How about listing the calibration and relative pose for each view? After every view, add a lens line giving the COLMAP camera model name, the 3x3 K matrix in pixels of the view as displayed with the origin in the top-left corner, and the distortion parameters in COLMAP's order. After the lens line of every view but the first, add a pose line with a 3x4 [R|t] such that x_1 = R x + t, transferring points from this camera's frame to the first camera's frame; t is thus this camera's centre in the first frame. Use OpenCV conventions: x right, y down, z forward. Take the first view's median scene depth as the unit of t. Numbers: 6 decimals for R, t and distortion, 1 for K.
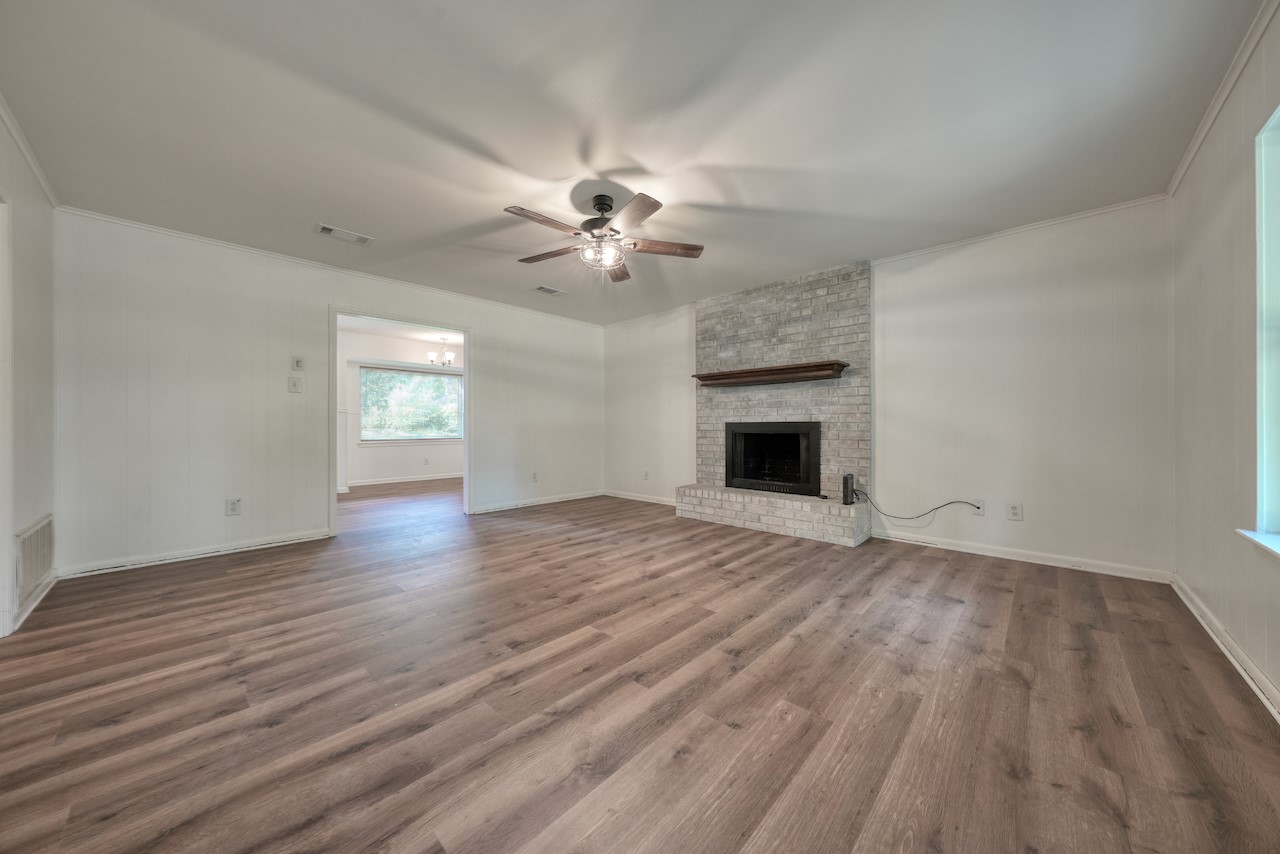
lens RADIAL K [[432.5, 0, 639.9], [0, 432.5, 427.6], [0, 0, 1]] dist [-0.005514, 0.001292]
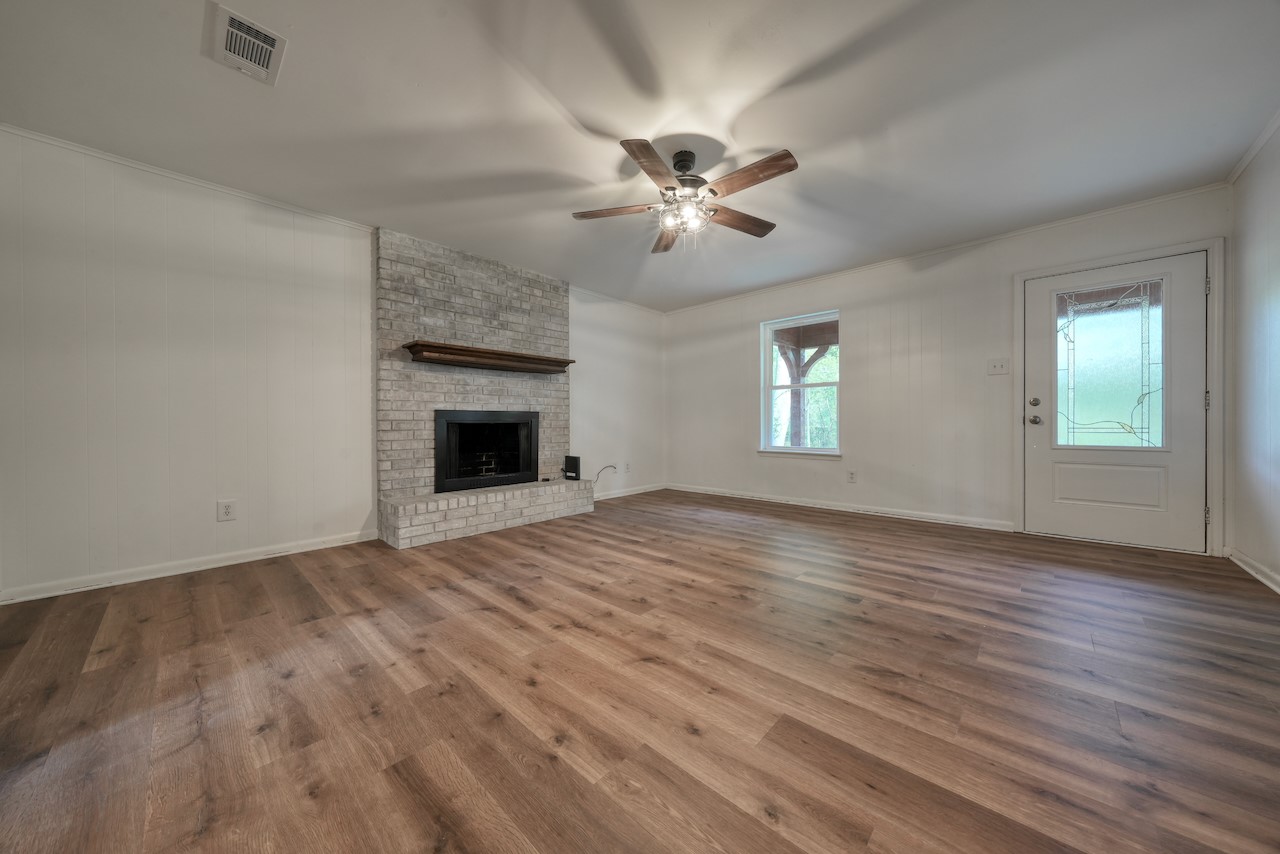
lens RADIAL K [[432.5, 0, 644.0], [0, 432.5, 427.6], [0, 0, 1]] dist [-0.005514, 0.001292]
pose [[-0.007717, -0.007781, 0.999940, -0.821739], [0.009878, 0.999920, 0.007857, 0.024366], [-0.999921, 0.009938, -0.007640, 0.908624]]
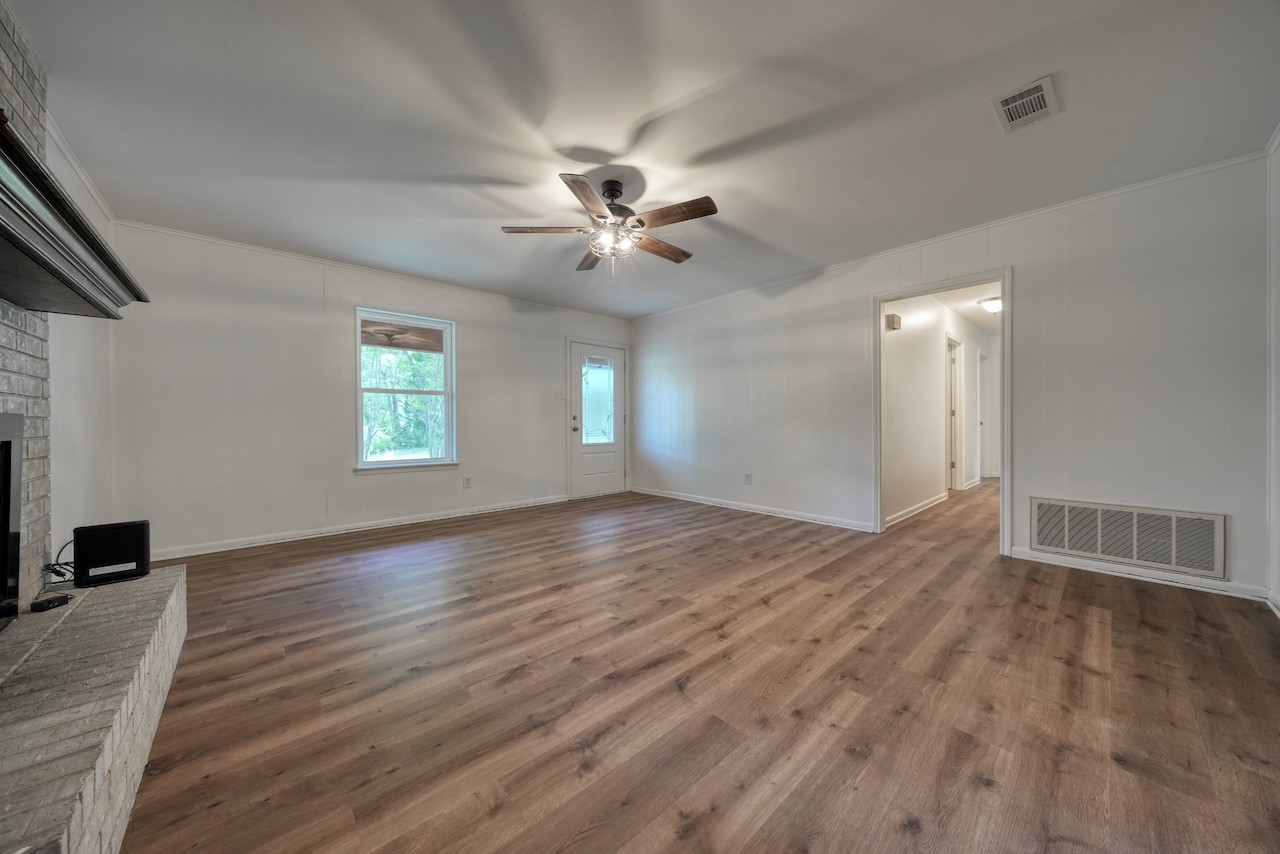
lens RADIAL K [[432.5, 0, 638.7], [0, 432.5, 425.6], [0, 0, 1]] dist [-0.005514, 0.001292]
pose [[-0.996667, 0.007107, 0.081265, -0.181206], [0.007993, 0.999912, 0.010576, -0.004516], [-0.081182, 0.011190, -0.996636, 1.621639]]
